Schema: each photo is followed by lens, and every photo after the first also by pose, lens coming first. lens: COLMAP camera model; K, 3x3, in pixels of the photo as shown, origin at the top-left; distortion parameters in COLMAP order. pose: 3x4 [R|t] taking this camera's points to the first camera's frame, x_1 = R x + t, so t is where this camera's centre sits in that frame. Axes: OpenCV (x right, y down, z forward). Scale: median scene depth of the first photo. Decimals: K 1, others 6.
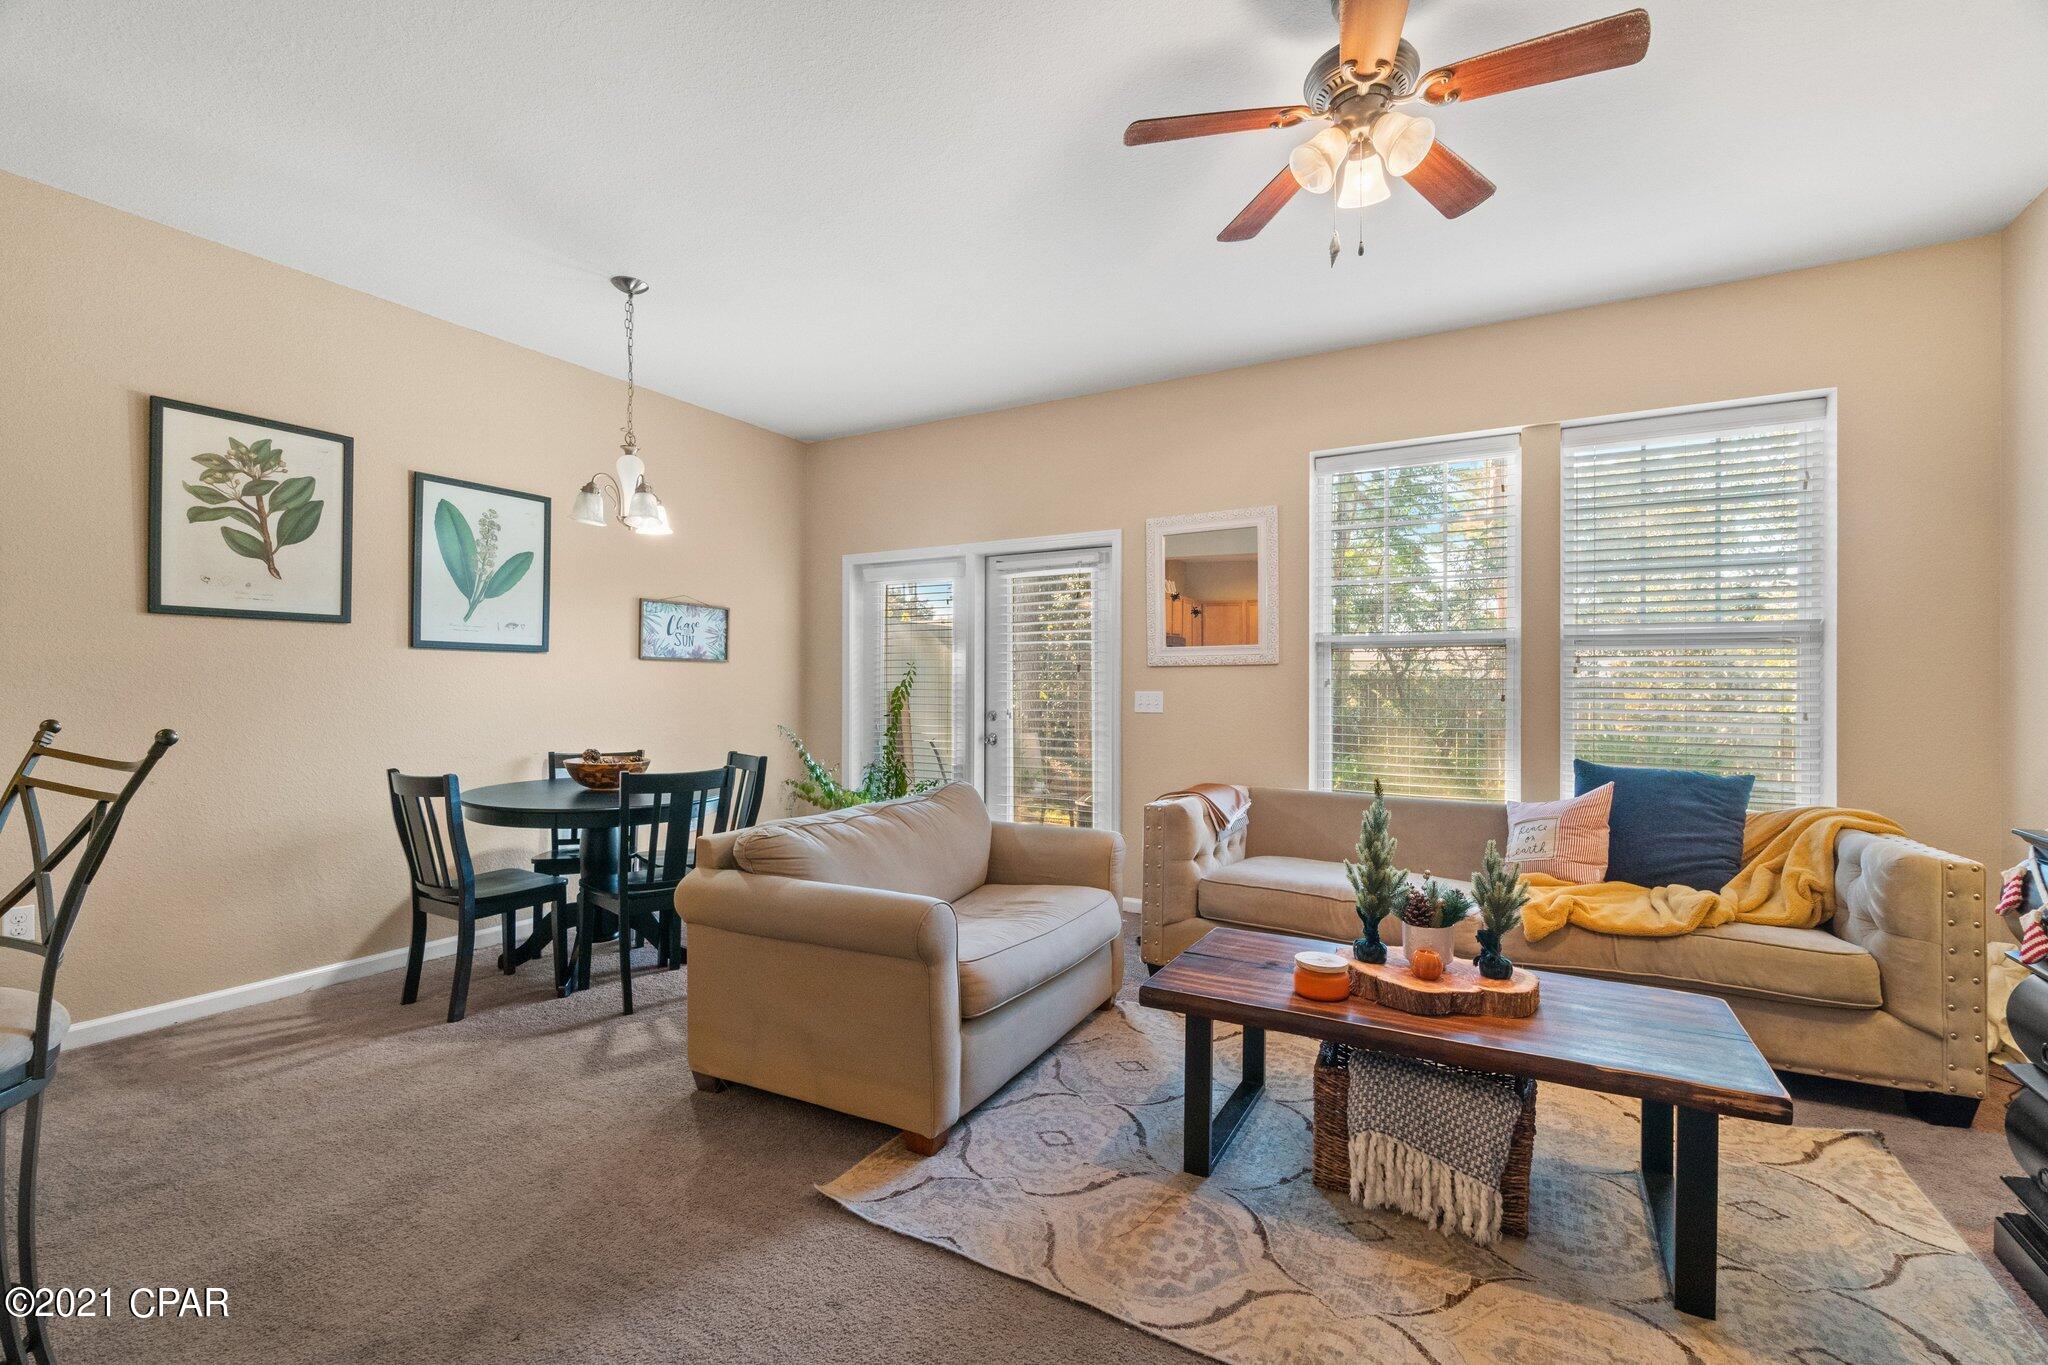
lens RADIAL K [[881.7, 0, 1027.6], [0, 881.7, 680.5], [0, 0, 1]] dist [0.000259, 0.001072]
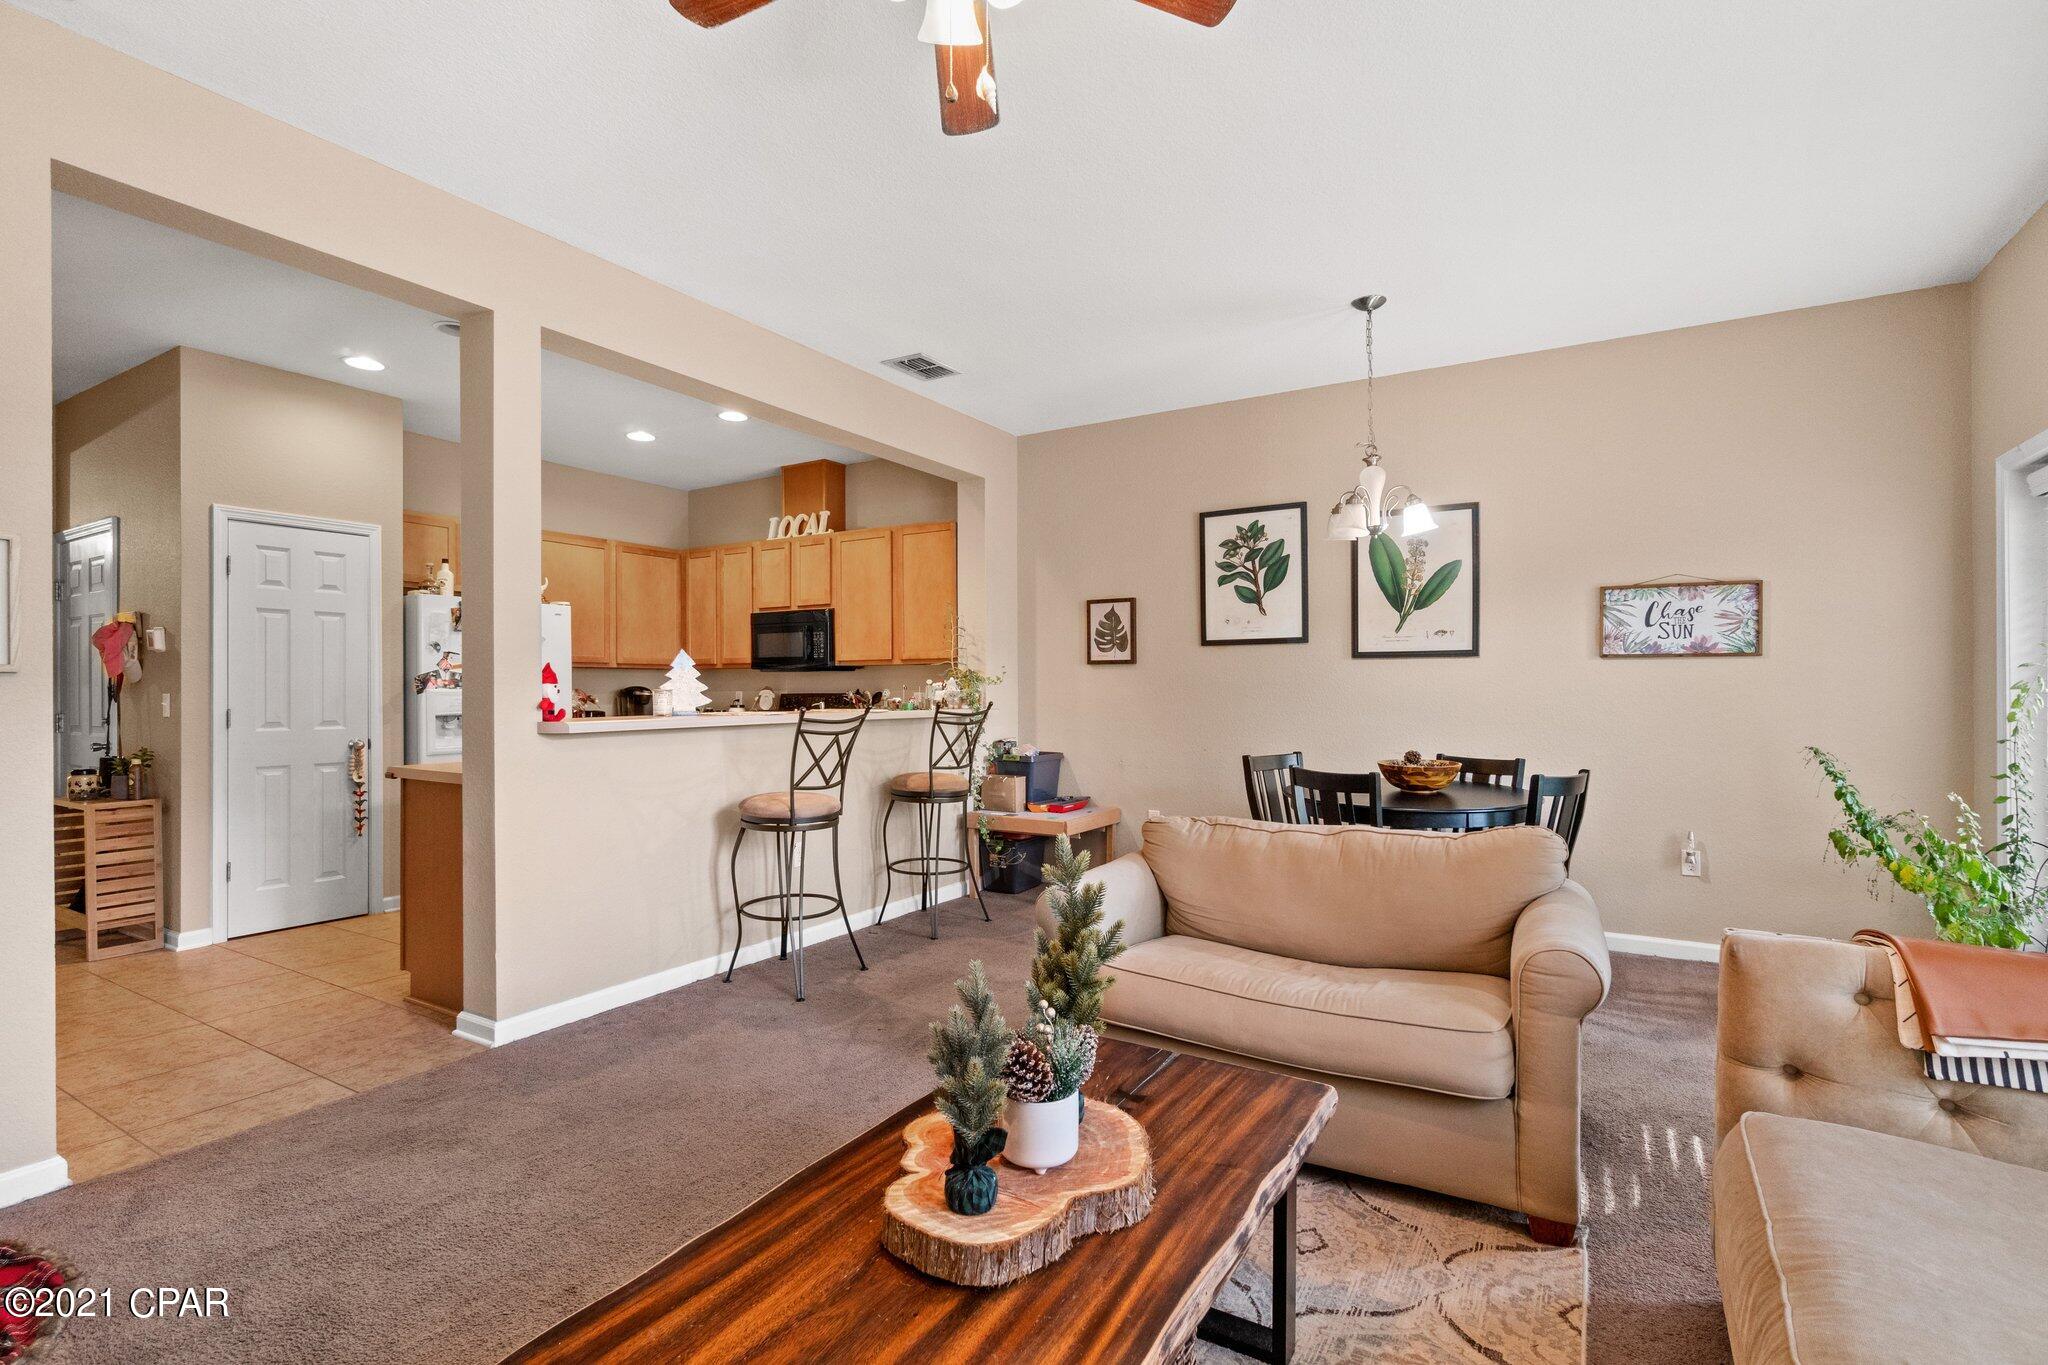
lens RADIAL K [[960.2, 0, 1030.1], [0, 960.2, 684.1], [0, 0, 1]] dist [-0.000640, -0.000159]
pose [[-0.028719, -0.007485, -0.999559, 0.718999], [0.008970, 0.999930, -0.007745, 0.004948], [0.999547, -0.009189, -0.028650, 0.664108]]
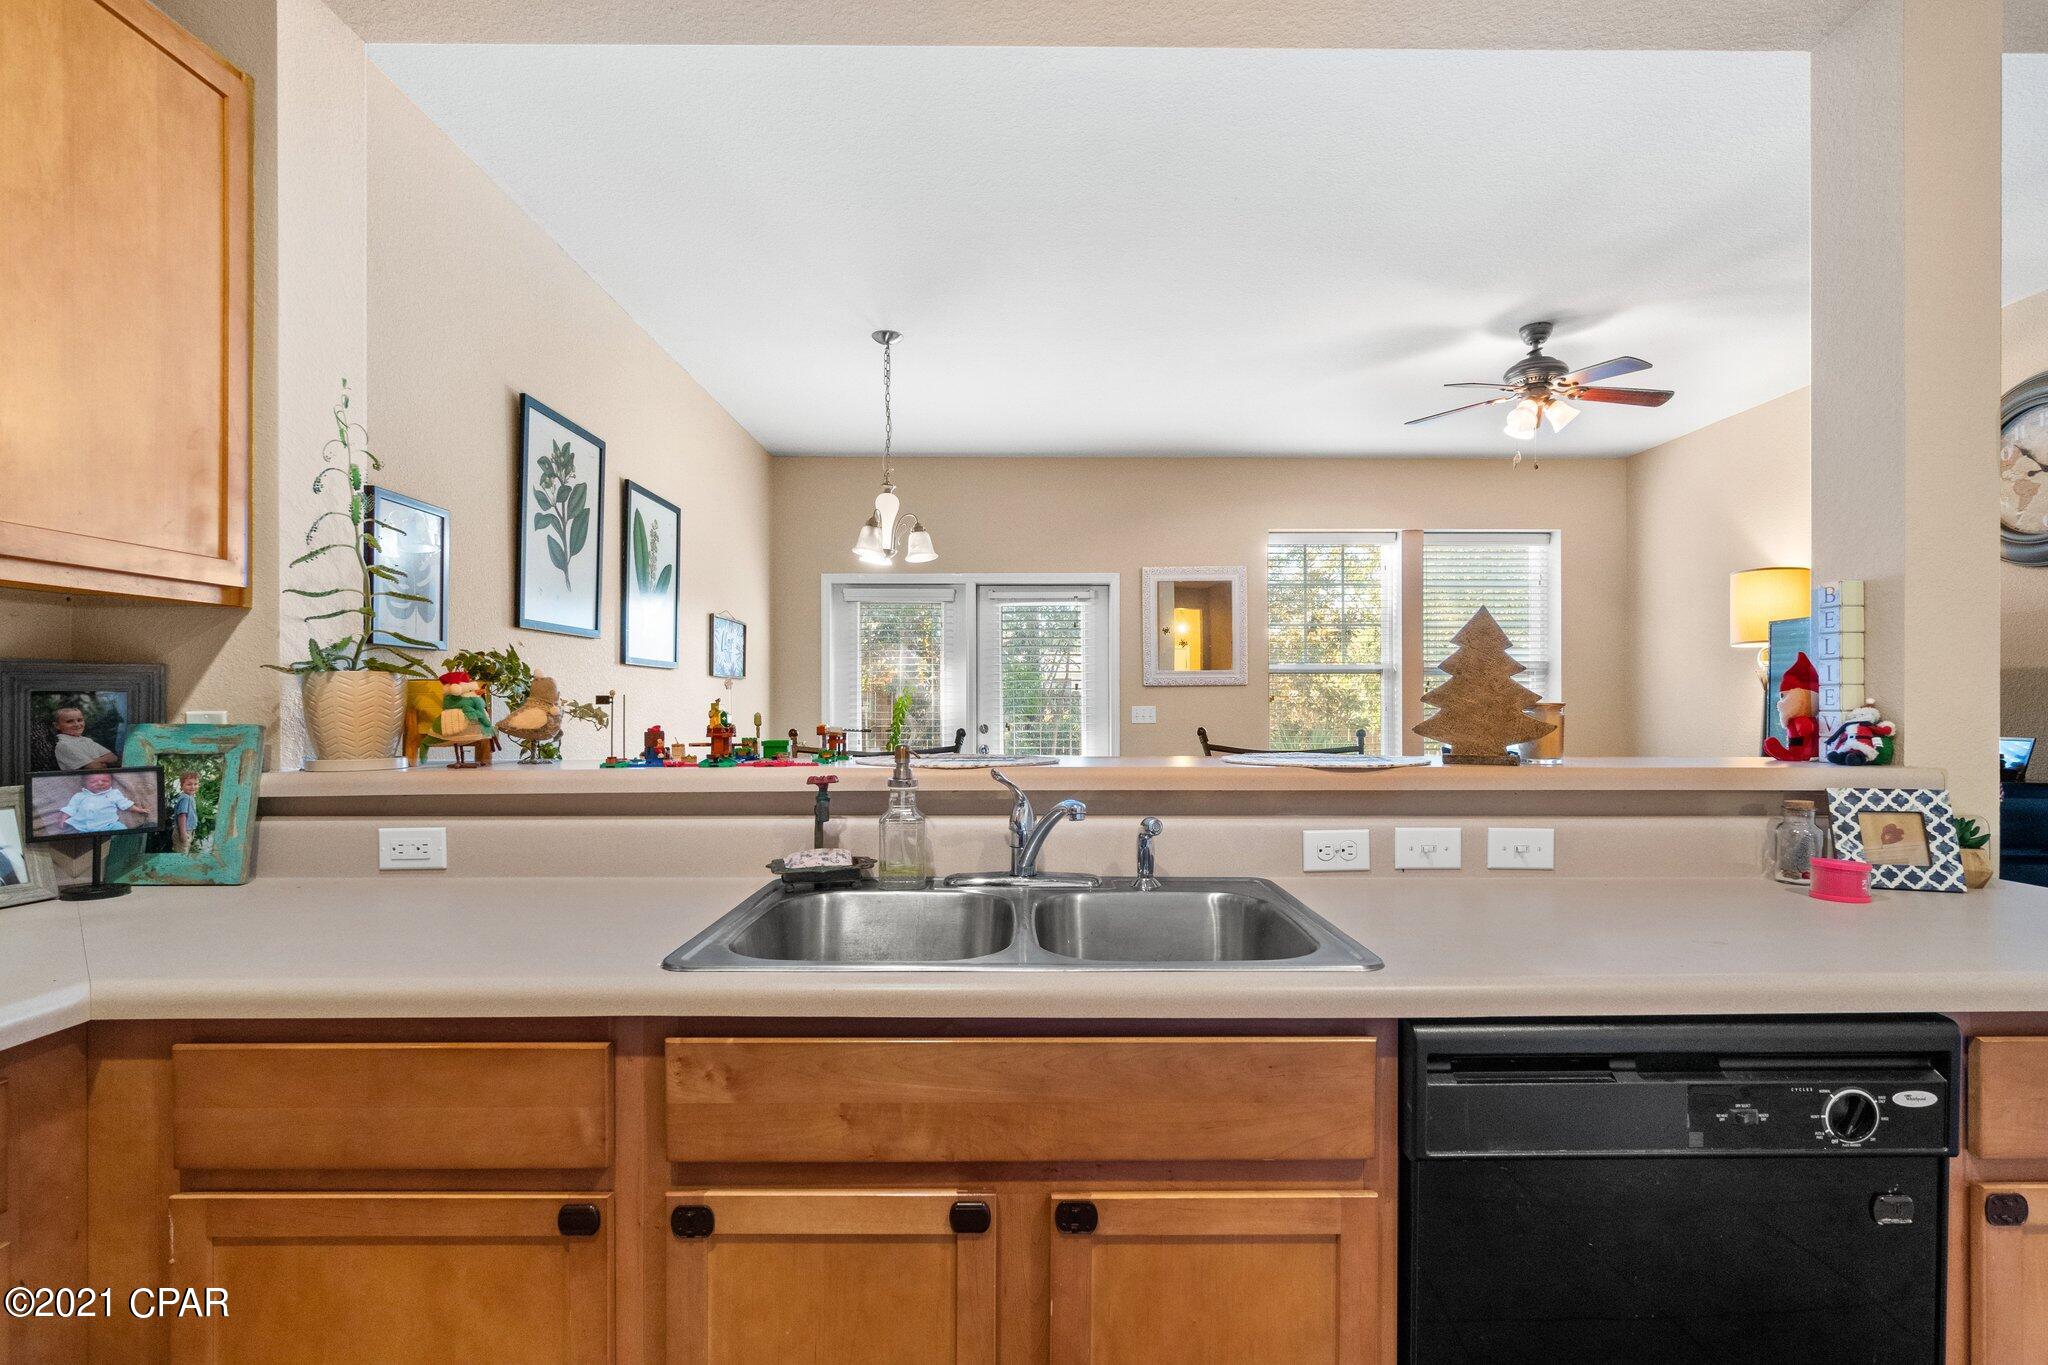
lens RADIAL K [[960.2, 0, 1033.9], [0, 960.2, 696.6], [0, 0, 1]] dist [-0.000640, -0.000159]
pose [[0.864004, -0.001632, 0.503482, -0.938753], [0.000415, 0.999997, 0.002530, -0.005181], [-0.503484, -0.001977, 0.864002, -0.131404]]
